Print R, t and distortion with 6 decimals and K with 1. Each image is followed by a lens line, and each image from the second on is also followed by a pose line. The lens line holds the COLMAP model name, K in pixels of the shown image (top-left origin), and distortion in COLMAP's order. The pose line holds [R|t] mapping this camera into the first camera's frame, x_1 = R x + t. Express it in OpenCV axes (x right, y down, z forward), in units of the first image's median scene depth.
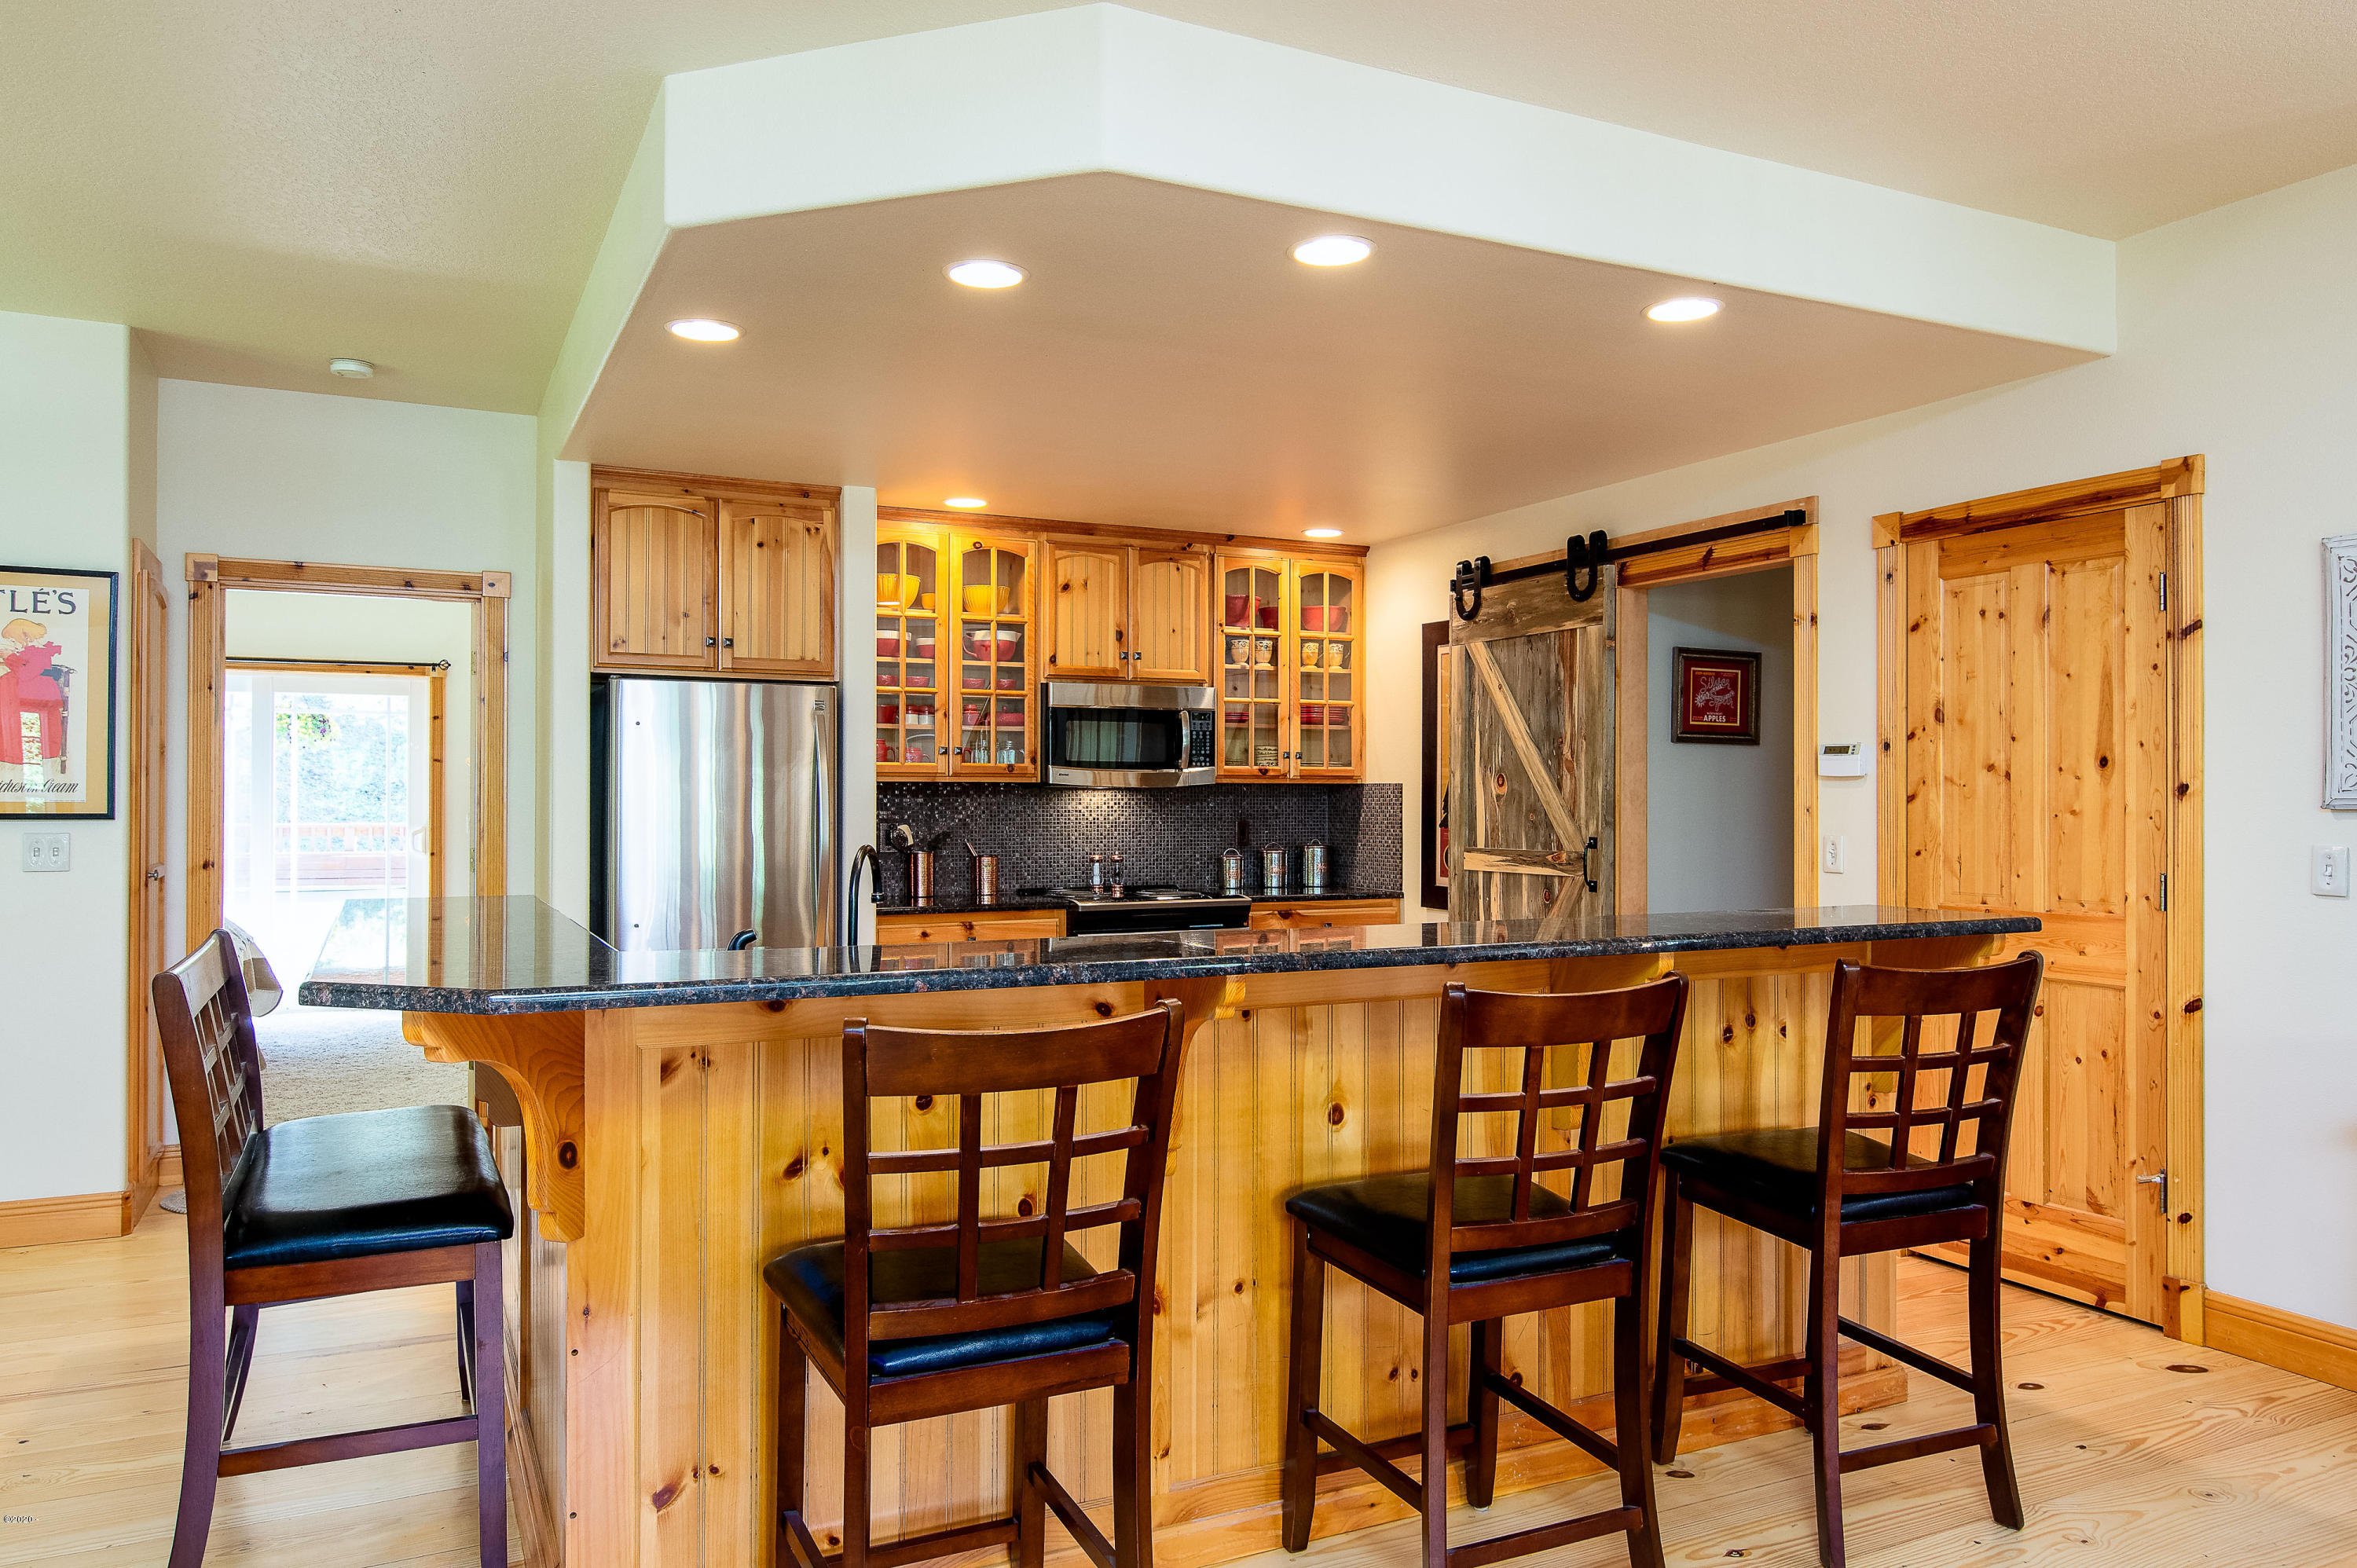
lens RADIAL K [[1602.1, 0, 1178.5], [0, 1602.1, 784.0], [0, 0, 1]] dist [0.001555, 0.001343]
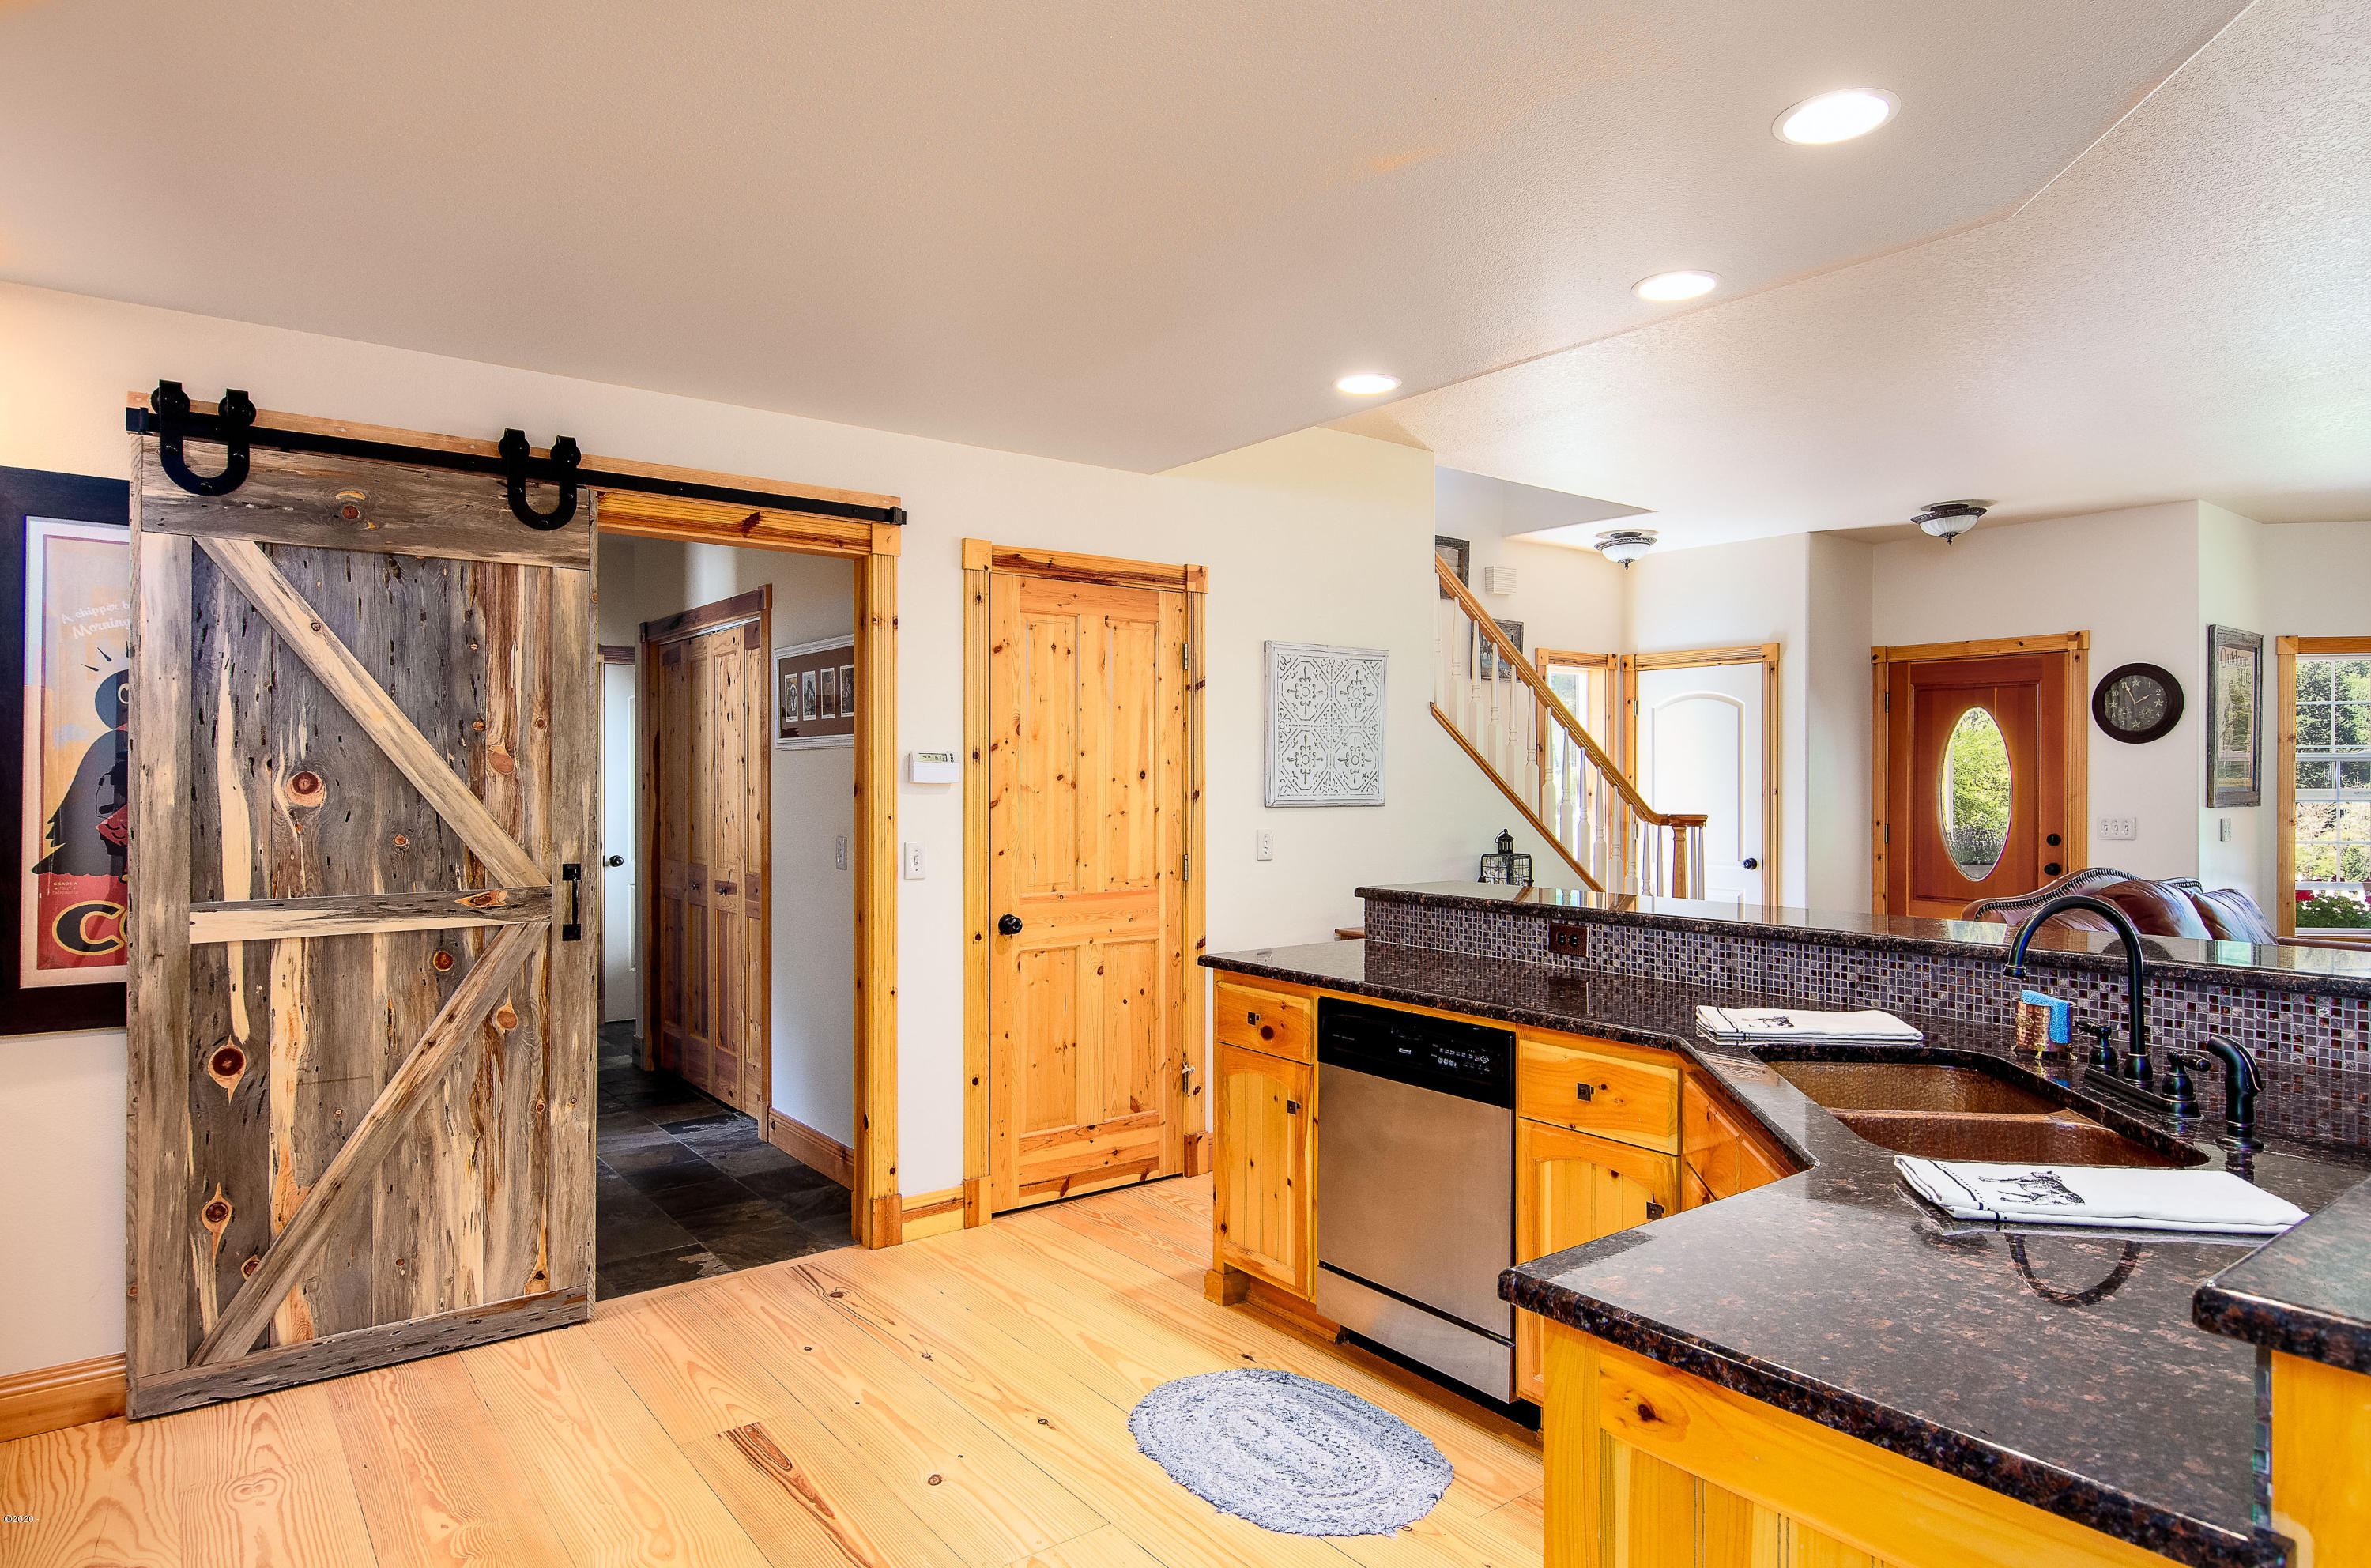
lens RADIAL K [[1360.9, 0, 1185.5], [0, 1360.9, 784.0], [0, 0, 1]] dist [-0.001693, -0.000207]
pose [[-0.191665, -0.004921, 0.981448, -0.383373], [-0.009348, 0.999951, 0.003188, -0.006922], [-0.981416, -0.008563, -0.191702, 0.828108]]
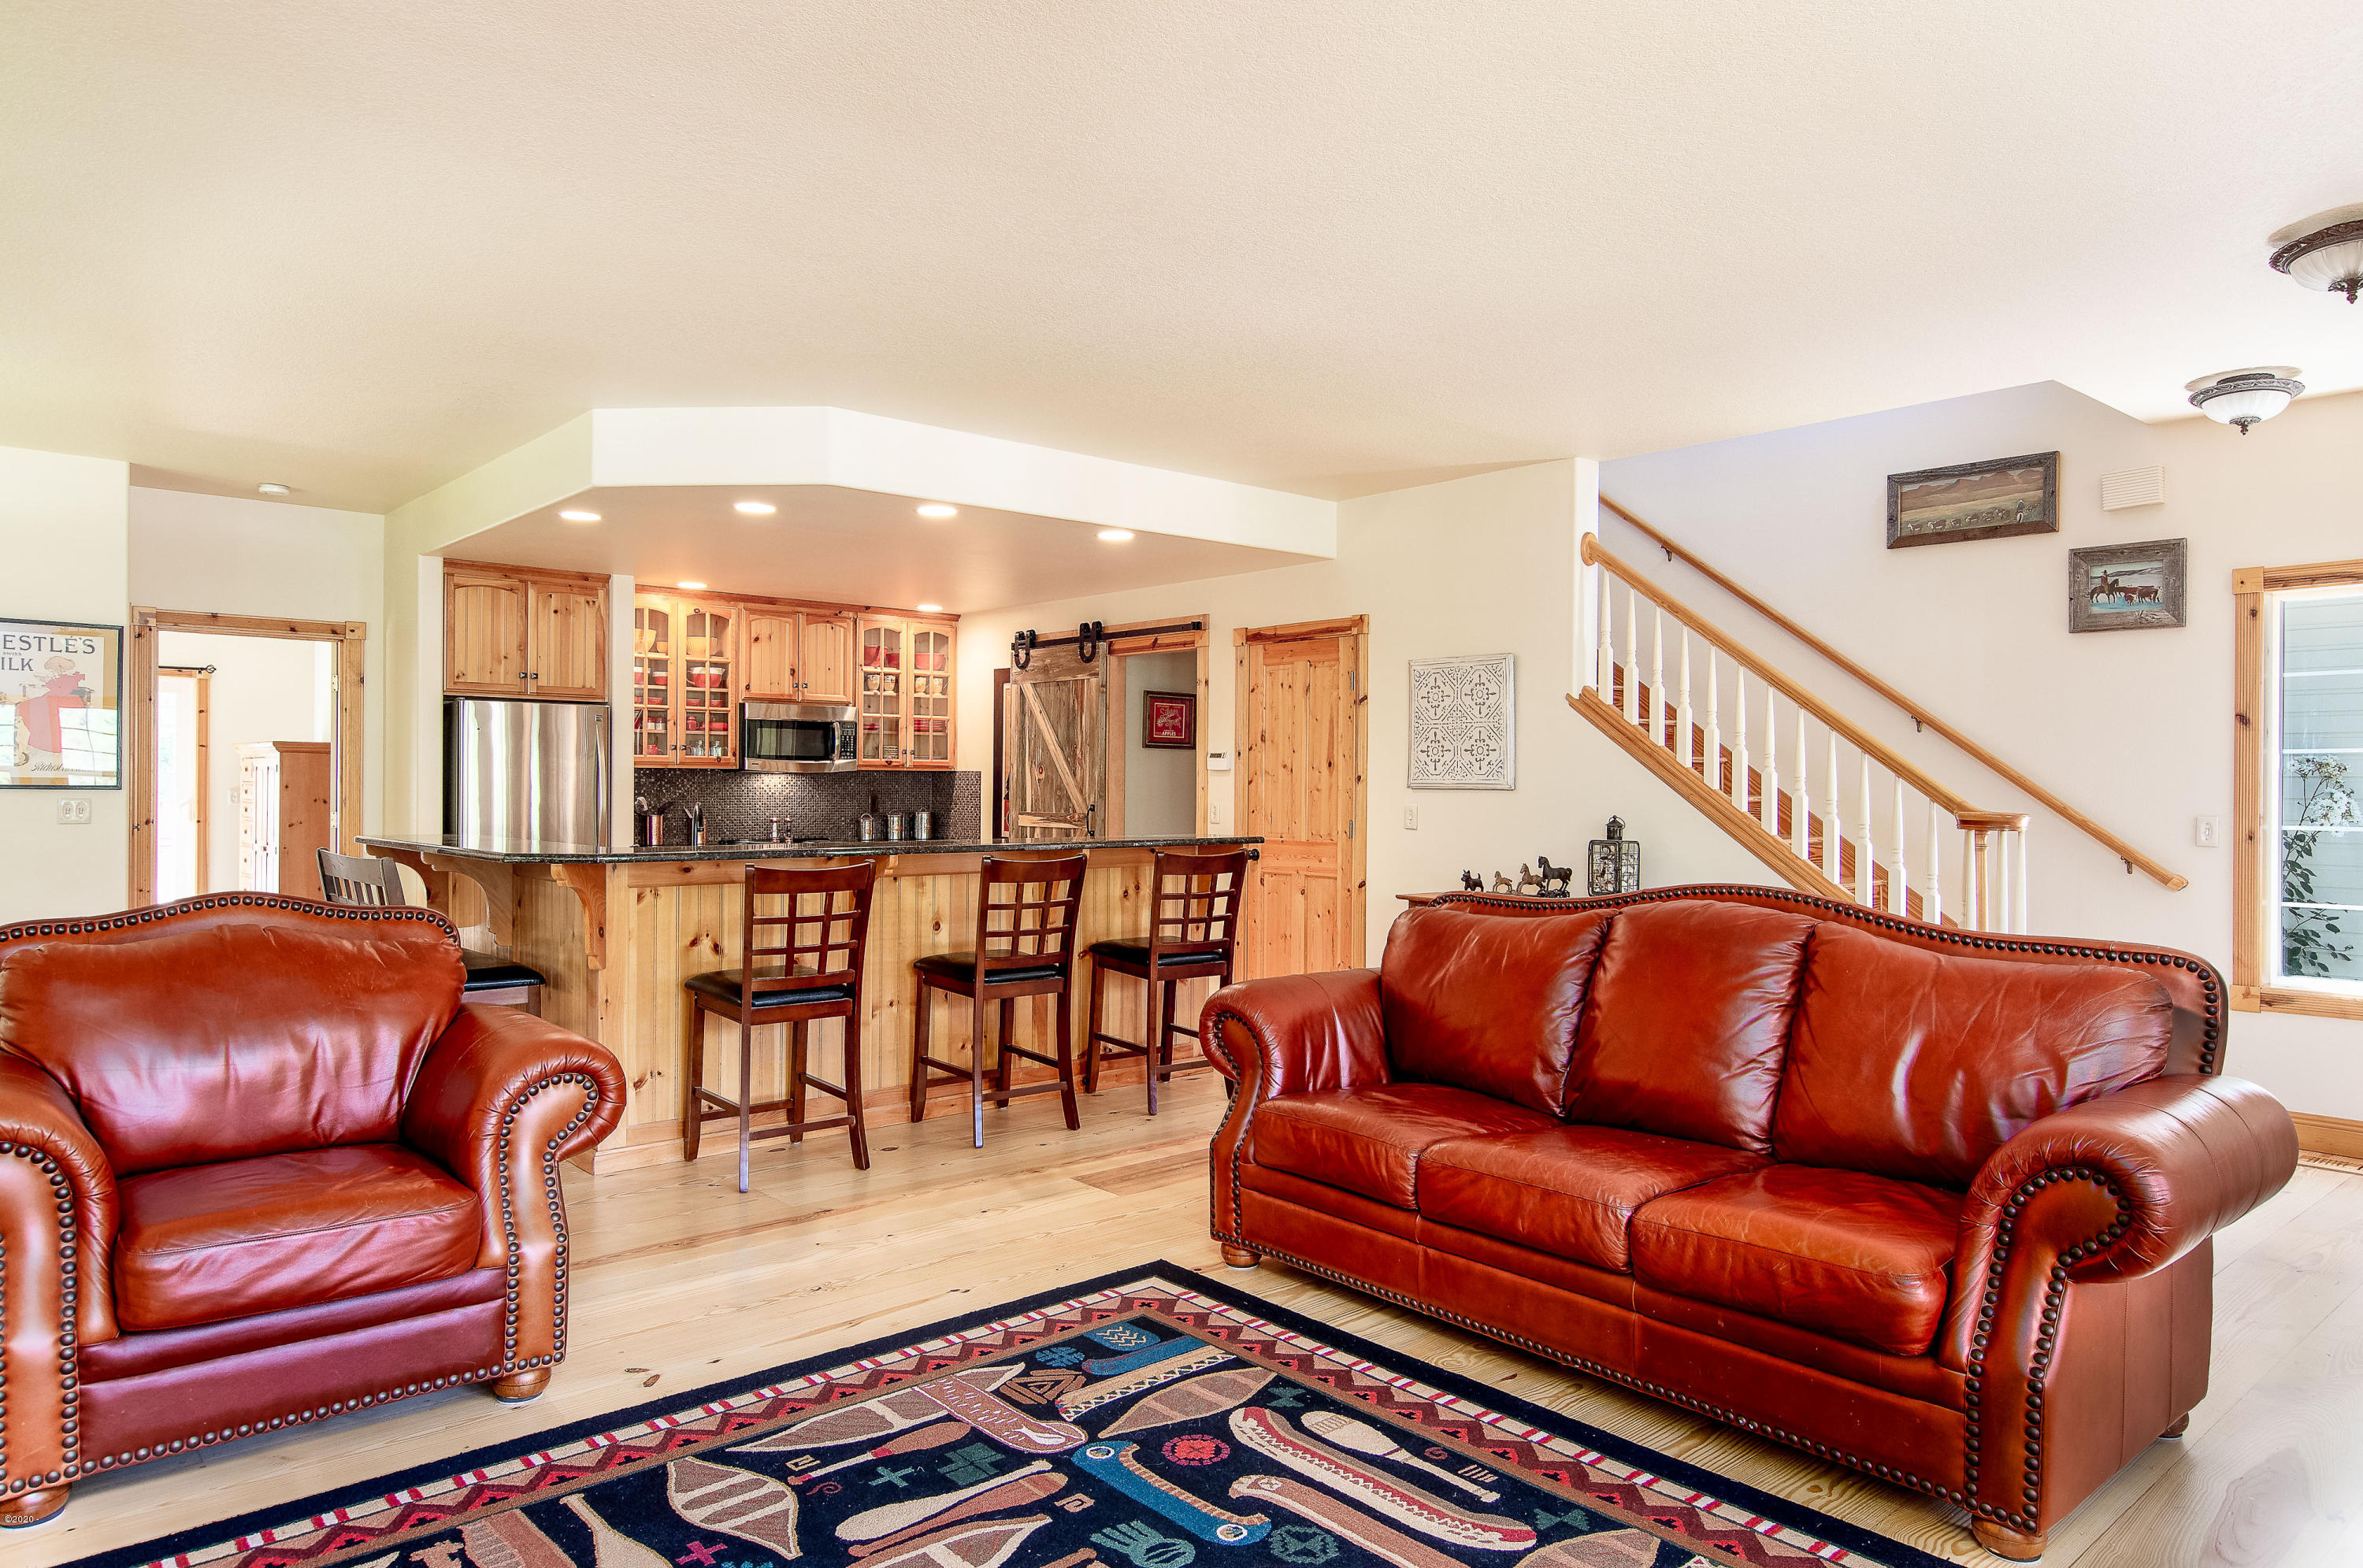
lens RADIAL K [[1461.7, 0, 1181.5], [0, 1461.7, 784.0], [0, 0, 1]] dist [0.007098, -0.002681]
pose [[0.965355, 0.005156, 0.260889, -0.048116], [-0.007872, 0.999925, 0.009368, -0.003403], [-0.260821, -0.011097, 0.965323, -0.483230]]
